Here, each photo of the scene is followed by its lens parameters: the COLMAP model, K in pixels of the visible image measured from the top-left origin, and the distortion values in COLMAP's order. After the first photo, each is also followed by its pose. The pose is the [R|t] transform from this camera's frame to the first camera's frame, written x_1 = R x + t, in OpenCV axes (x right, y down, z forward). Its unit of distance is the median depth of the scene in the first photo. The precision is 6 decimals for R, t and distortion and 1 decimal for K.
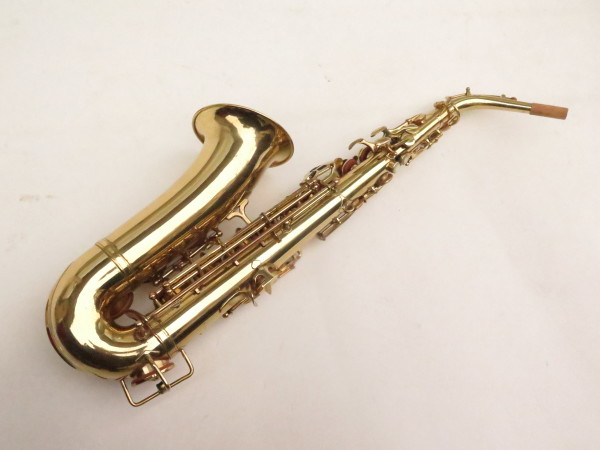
lens RADIAL K [[487.2, 0, 300.0], [0, 487.2, 225.0], [0, 0, 1]] dist [-0.006560, -0.003557]
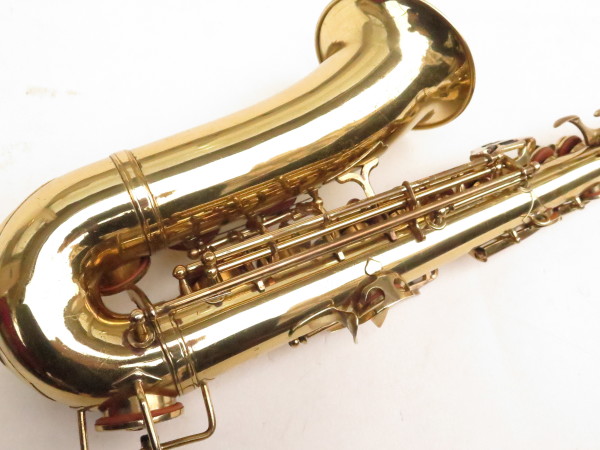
lens RADIAL K [[487.2, 0, 300.0], [0, 487.2, 225.0], [0, 0, 1]] dist [-0.006560, -0.003557]
pose [[0.961176, 0.250761, -0.115152, -0.105296], [-0.257441, 0.965145, -0.047111, 0.072626], [0.099325, 0.074926, 0.992230, 0.396718]]
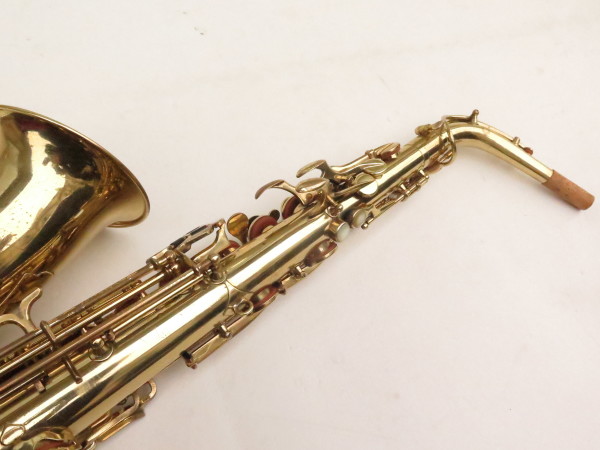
lens RADIAL K [[487.2, 0, 300.0], [0, 487.2, 225.0], [0, 0, 1]] dist [-0.006560, -0.003557]
pose [[0.999395, 0.025444, -0.023694, 0.171851], [-0.027711, 0.994515, -0.100857, -0.072122], [0.020998, 0.101453, 0.994619, 0.463694]]
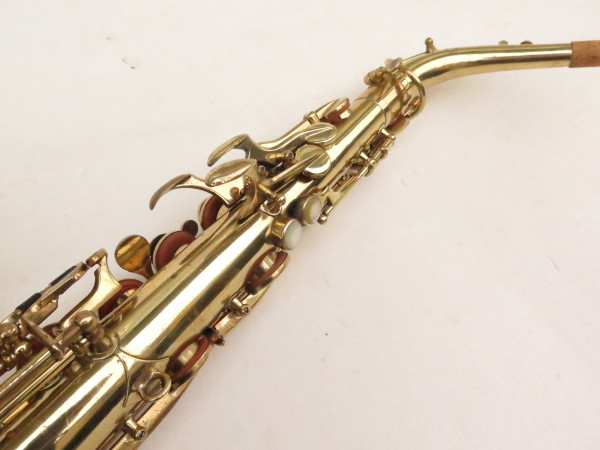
lens RADIAL K [[487.2, 0, 300.0], [0, 487.2, 225.0], [0, 0, 1]] dist [-0.006560, -0.003557]
pose [[0.984851, -0.161878, 0.062162, 0.192793], [0.167192, 0.981547, -0.092803, -0.094299], [-0.045992, 0.101790, 0.993742, 0.658551]]
